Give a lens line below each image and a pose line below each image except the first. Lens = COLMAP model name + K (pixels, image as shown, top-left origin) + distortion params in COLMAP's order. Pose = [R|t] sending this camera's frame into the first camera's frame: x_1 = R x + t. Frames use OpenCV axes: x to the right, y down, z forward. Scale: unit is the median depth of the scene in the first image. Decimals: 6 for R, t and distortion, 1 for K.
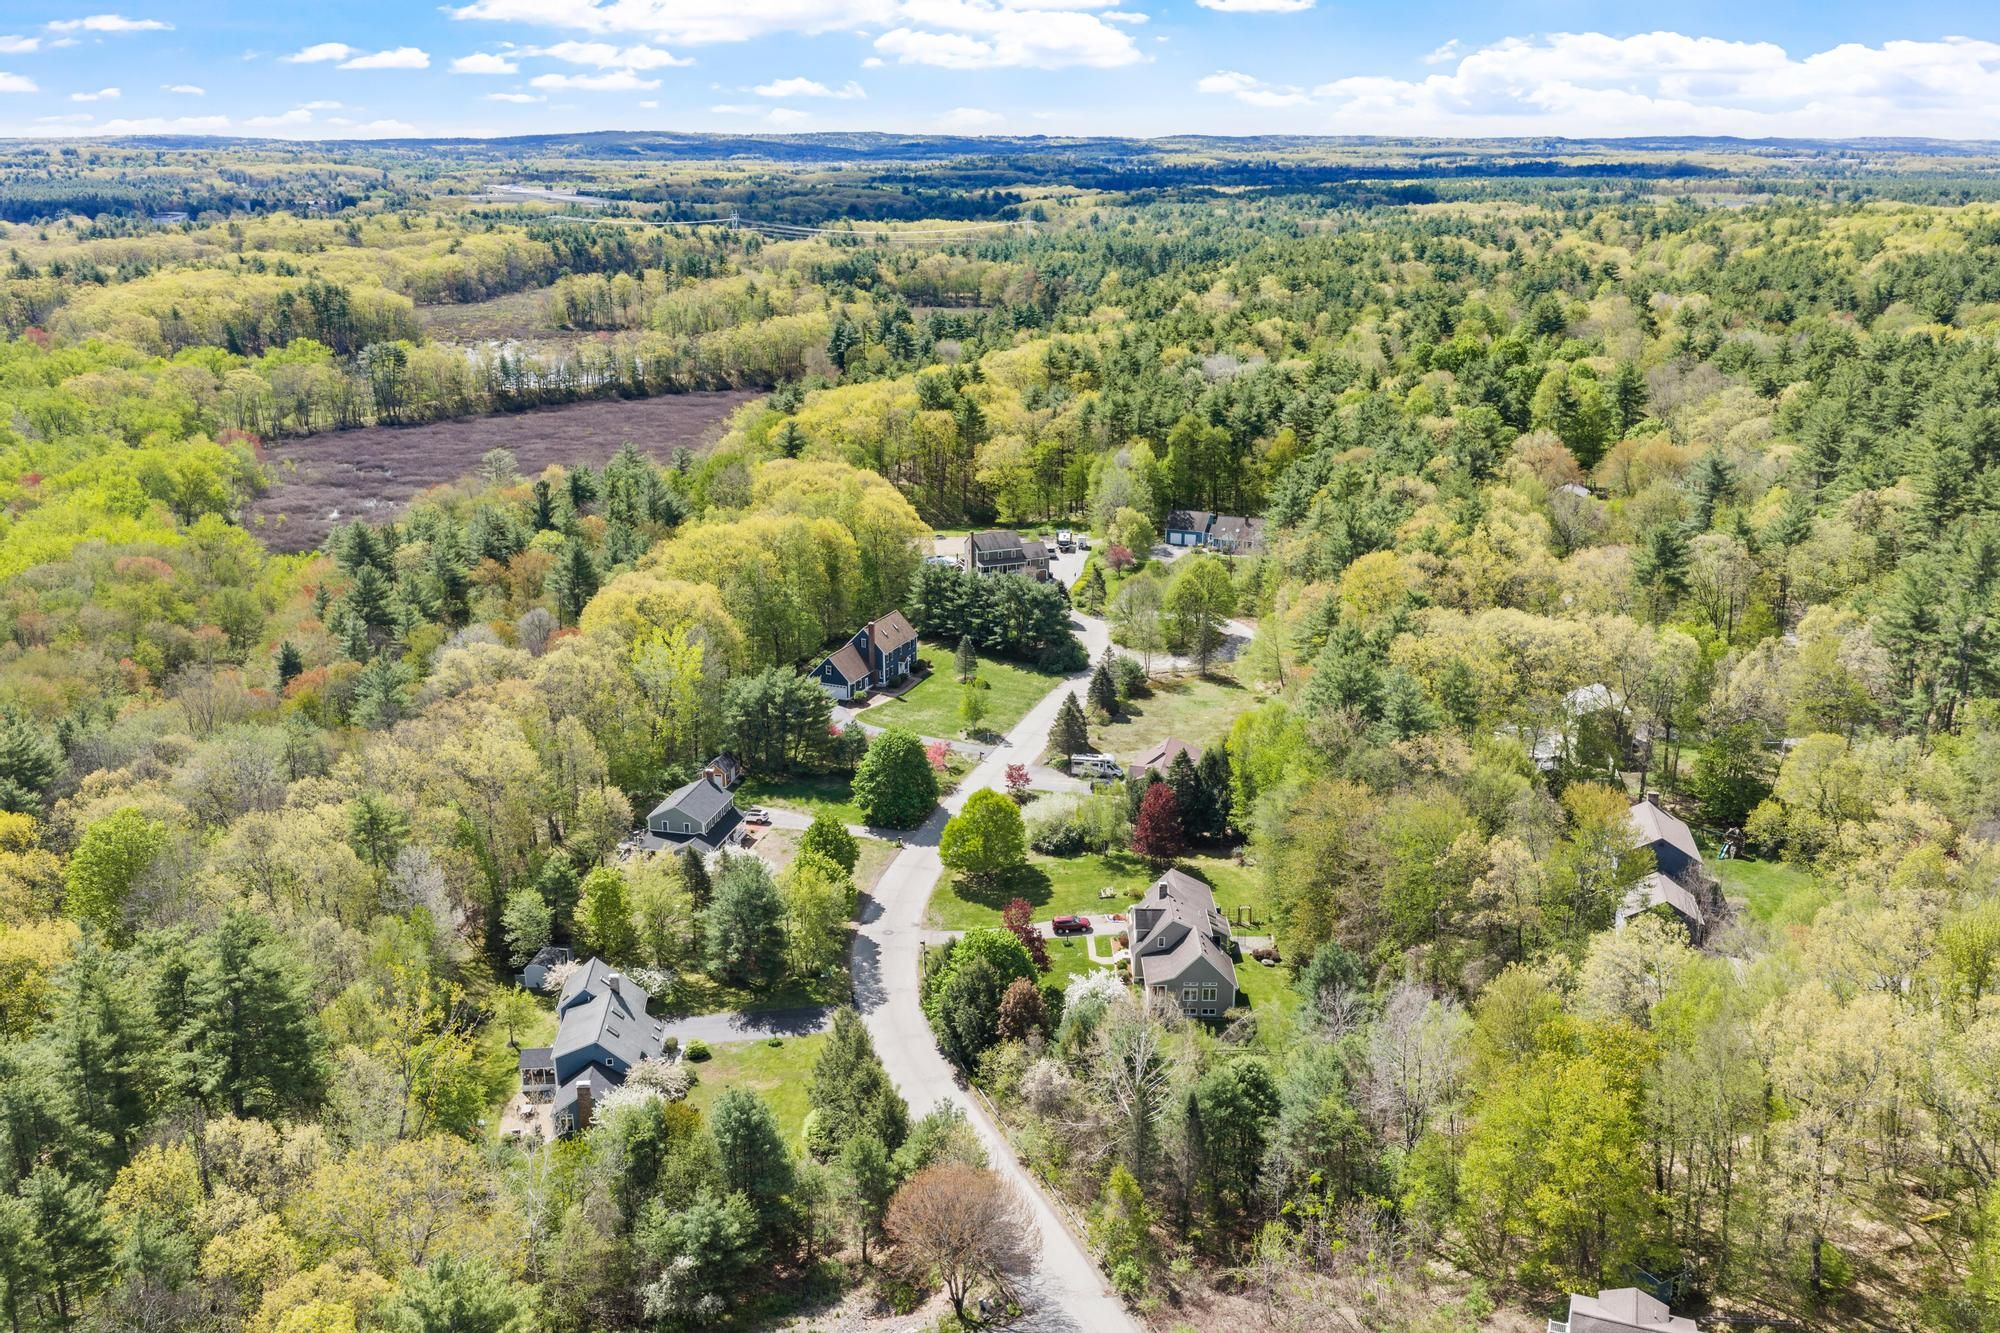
lens RADIAL K [[1630.9, 0, 1000.0], [0, 1630.9, 666.5], [0, 0, 1]] dist [0.039920, 0.000328]
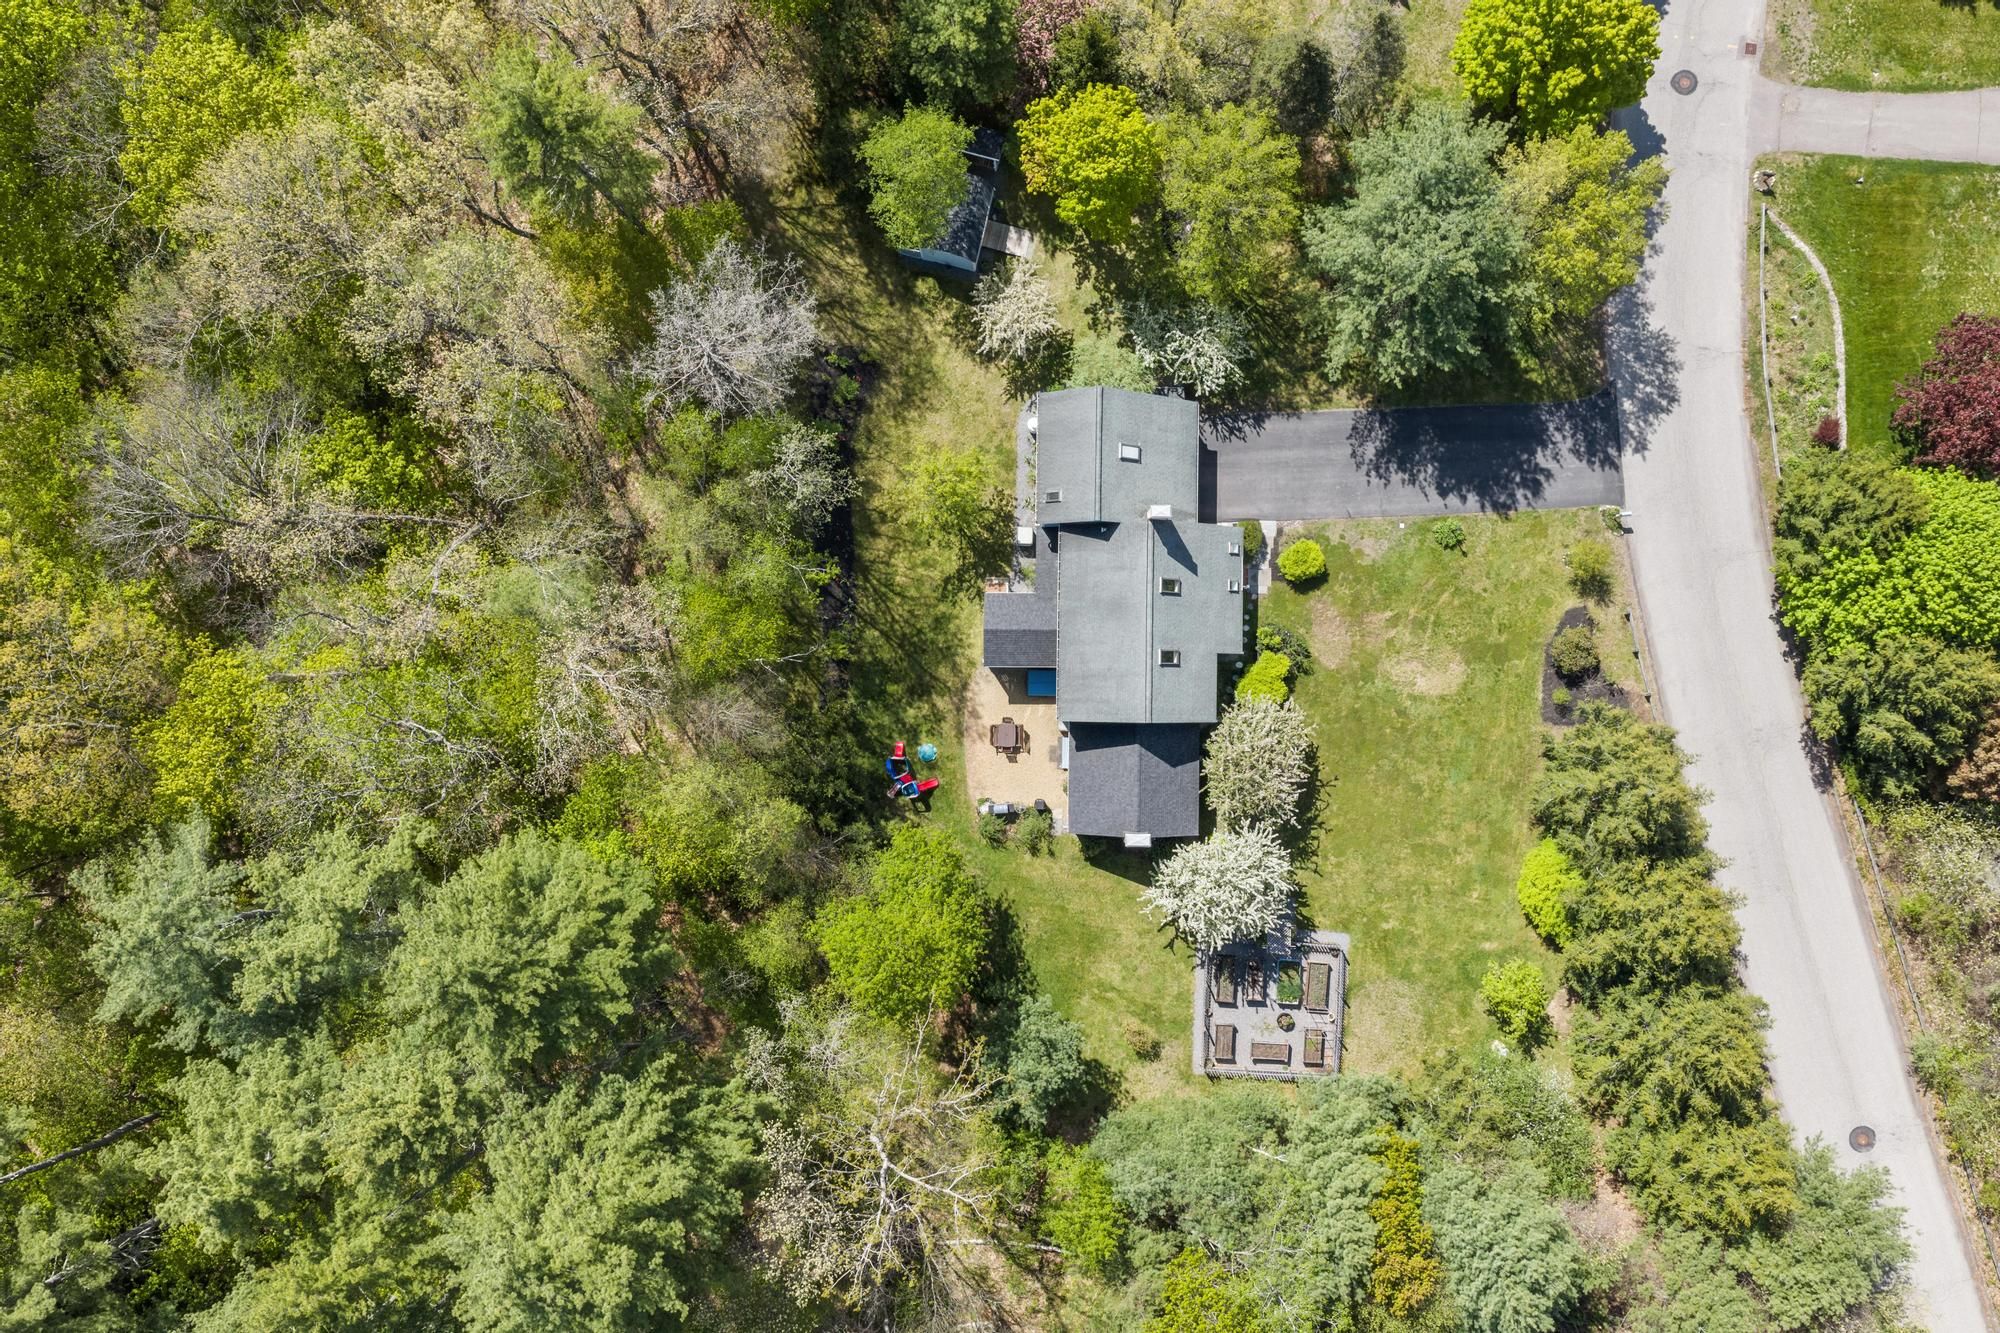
lens RADIAL K [[1630.9, 0, 1000.0], [0, 1630.9, 666.5], [0, 0, 1]] dist [0.039920, 0.000328]
pose [[0.994773, 0.101903, 0.006544, -0.266641], [-0.038936, 0.319288, 0.946857, -0.223719], [0.094398, -0.942163, 0.321587, 0.764766]]
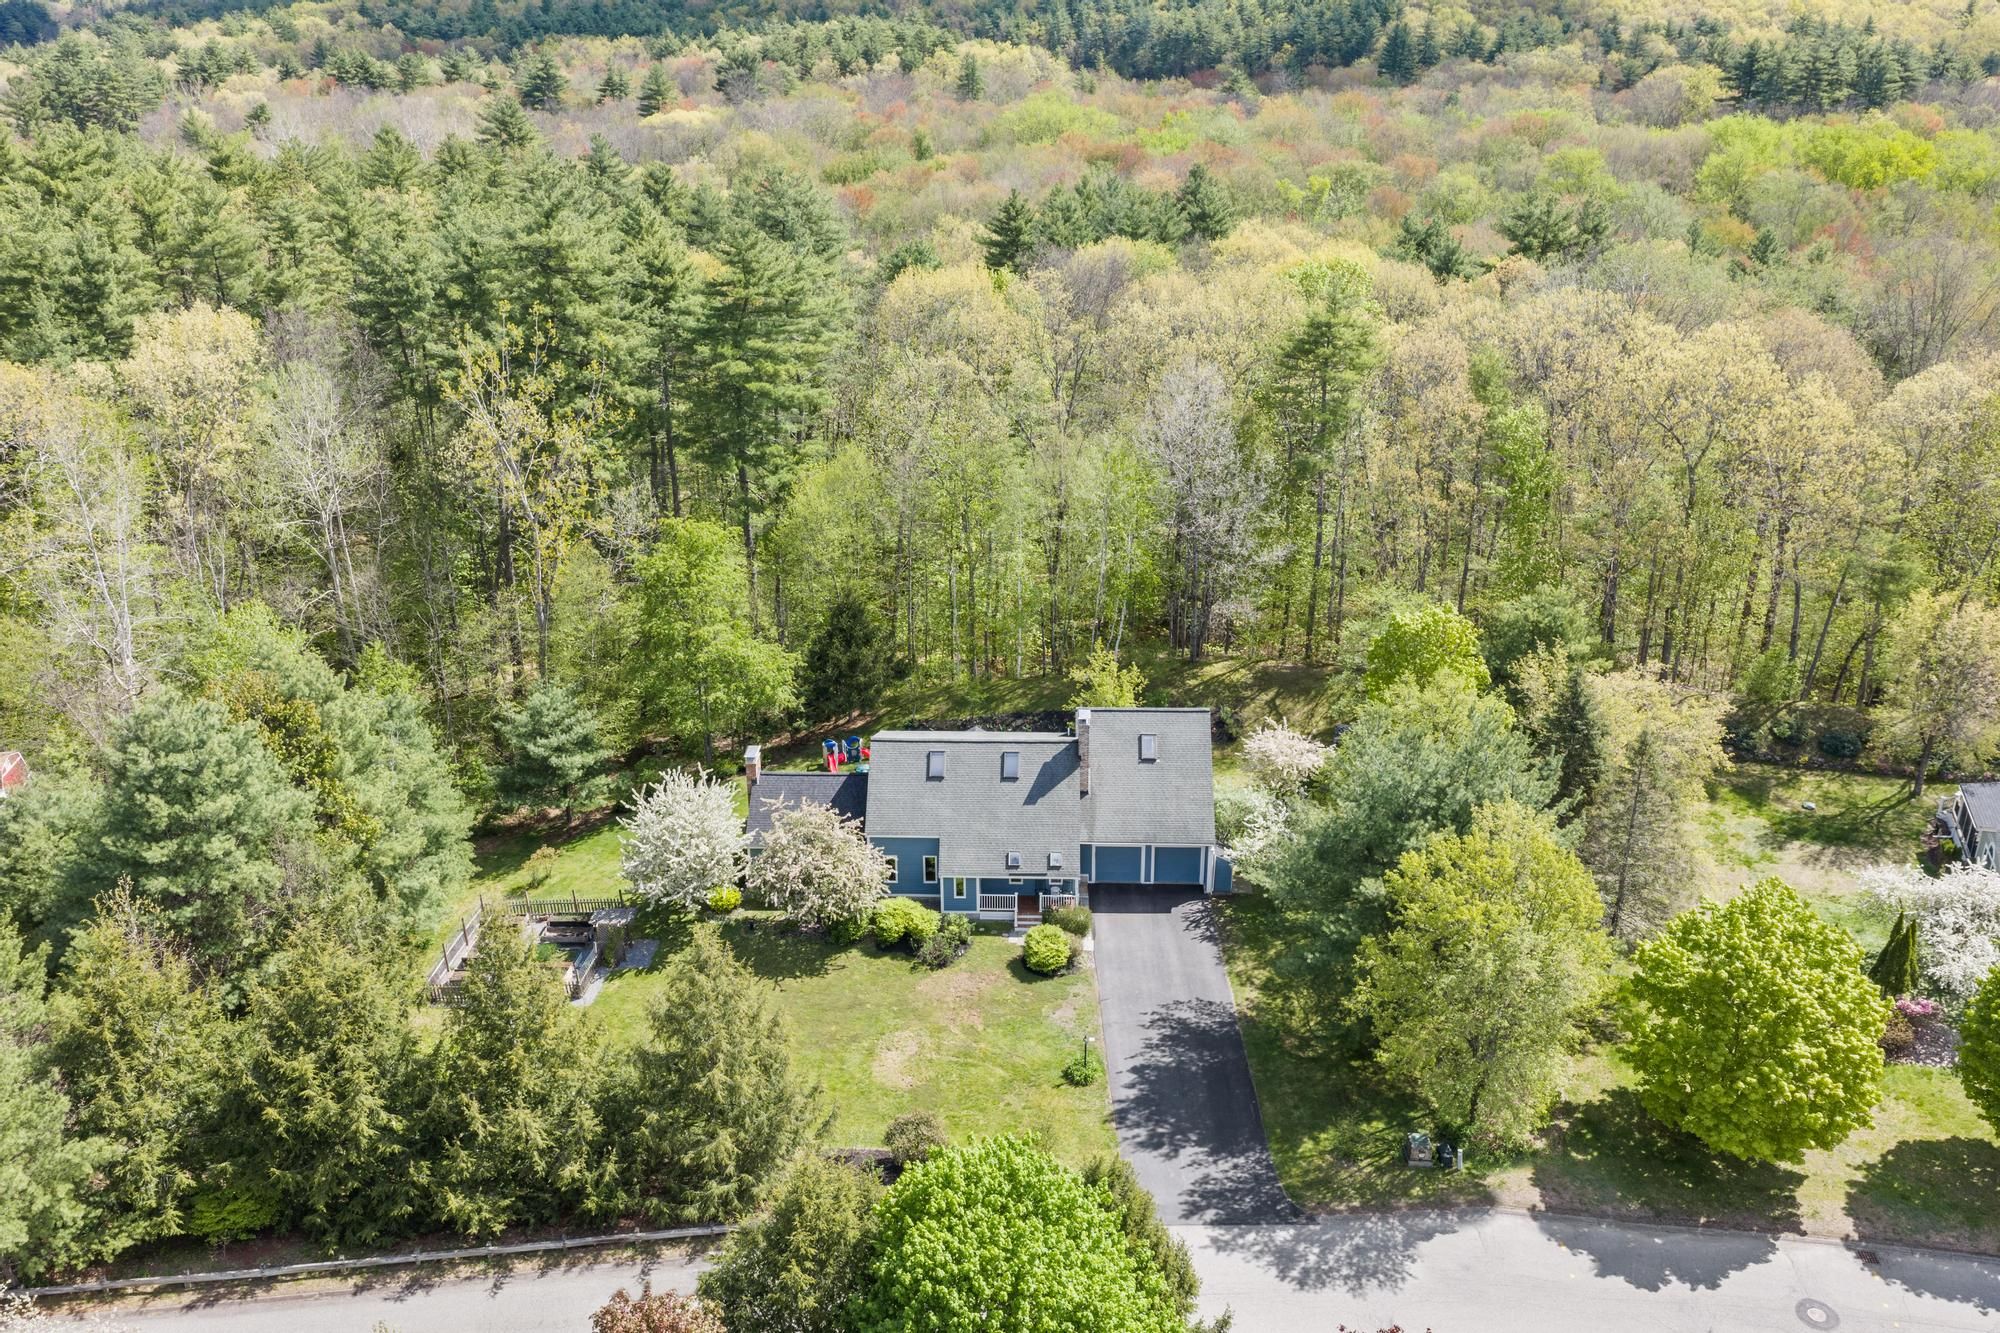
lens RADIAL K [[1630.9, 0, 1000.0], [0, 1630.9, 666.5], [0, 0, 1]] dist [0.039920, 0.000328]
pose [[-0.123876, 0.406135, -0.905378, 0.169324], [-0.307912, 0.851635, 0.424156, -0.006727], [0.943316, 0.331320, 0.019557, 0.917701]]
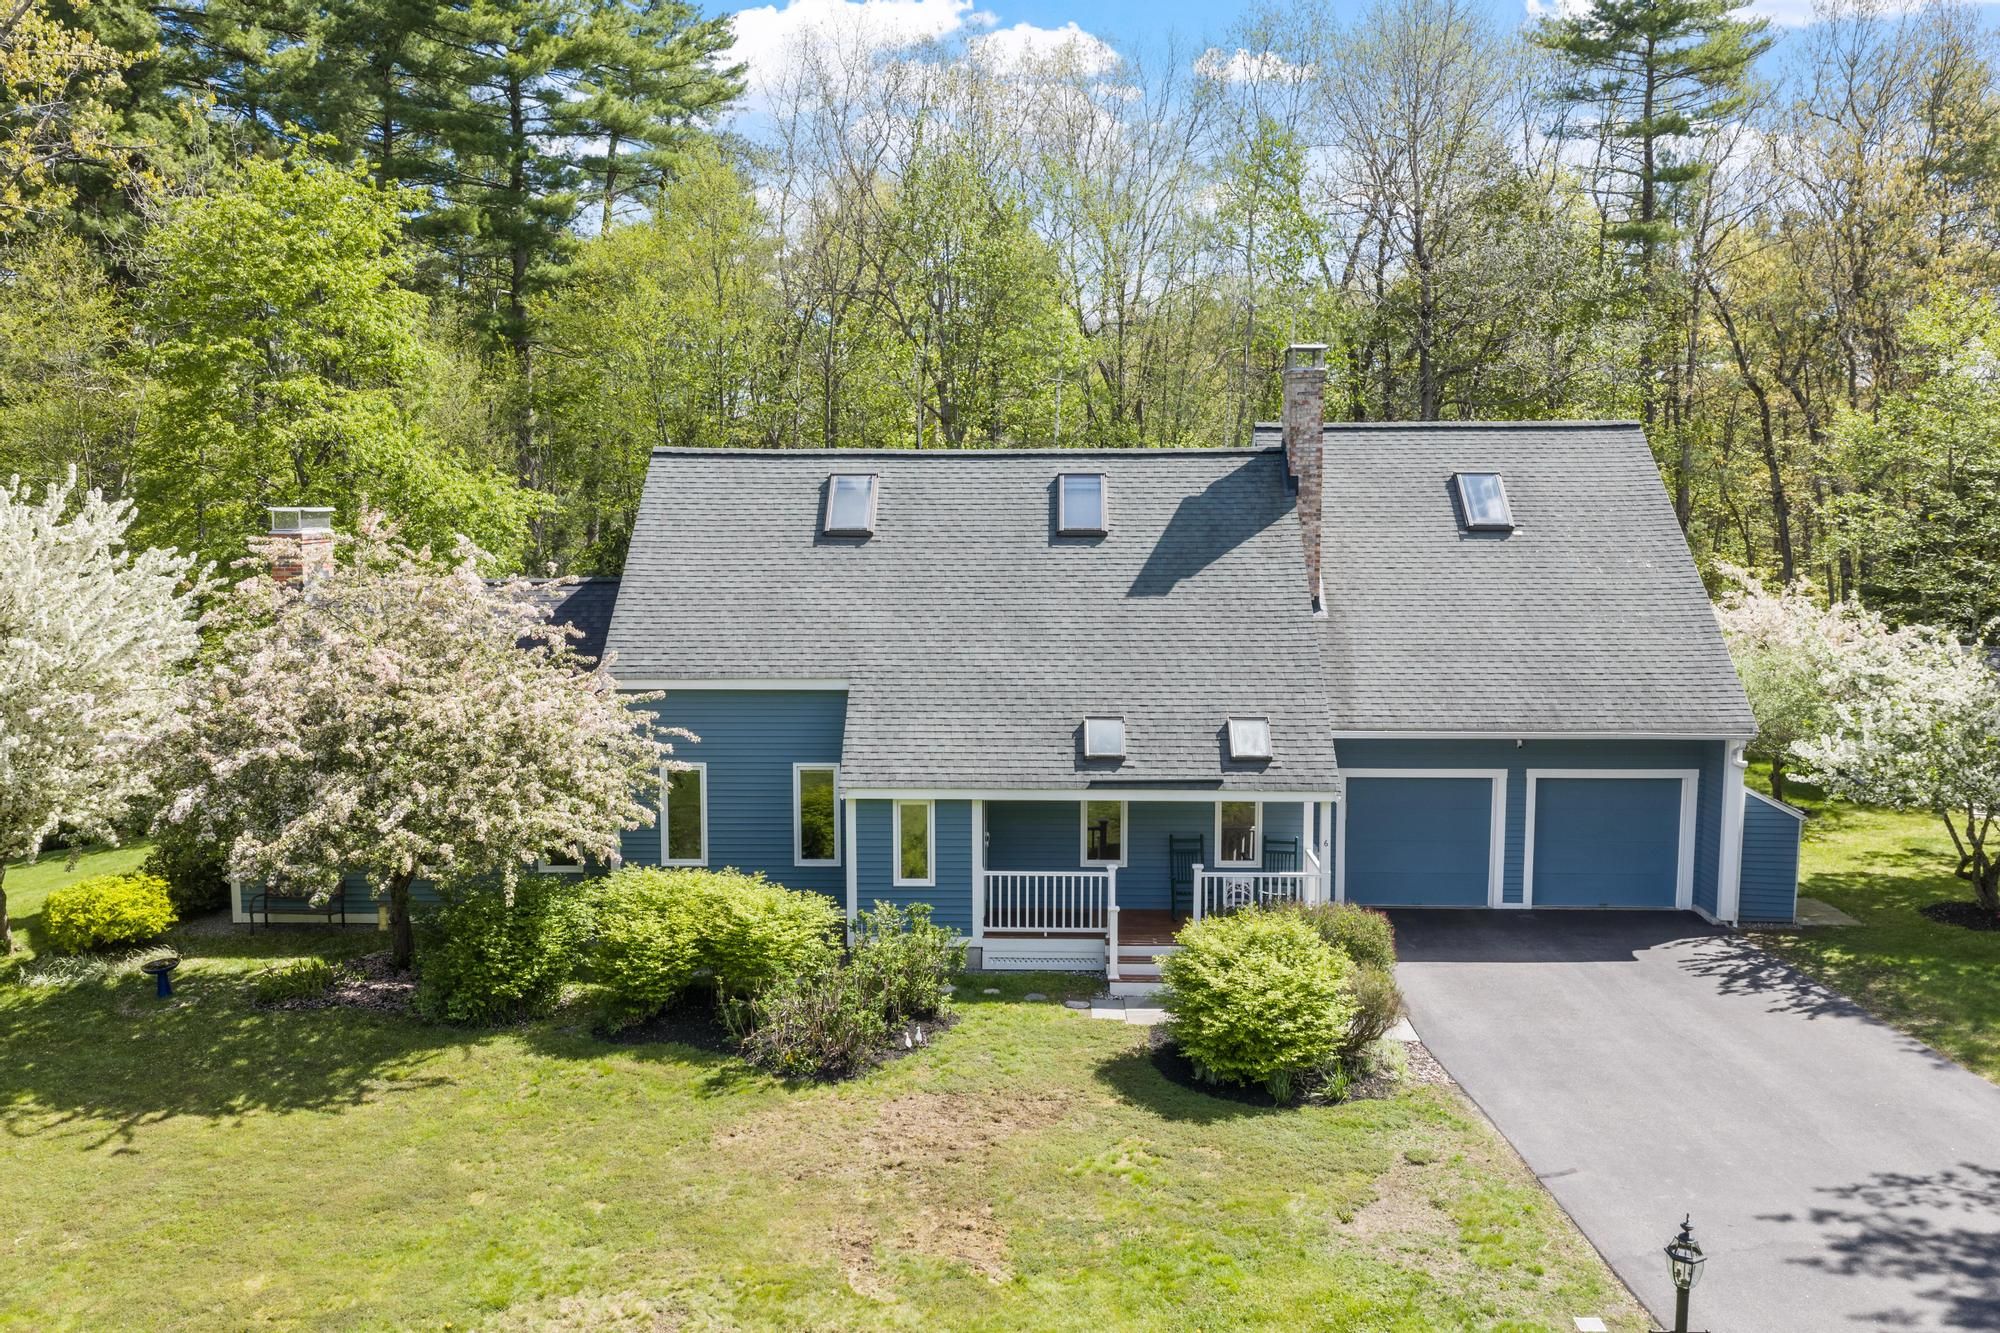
lens RADIAL K [[1665.9, 0, 1000.0], [0, 1665.9, 666.5], [0, 0, 1]] dist [0.013501, -0.005966]
pose [[-0.112383, 0.129078, -0.985246, -0.073993], [-0.314059, 0.936086, 0.158461, 0.194062], [0.942728, 0.327234, -0.064662, 0.945250]]
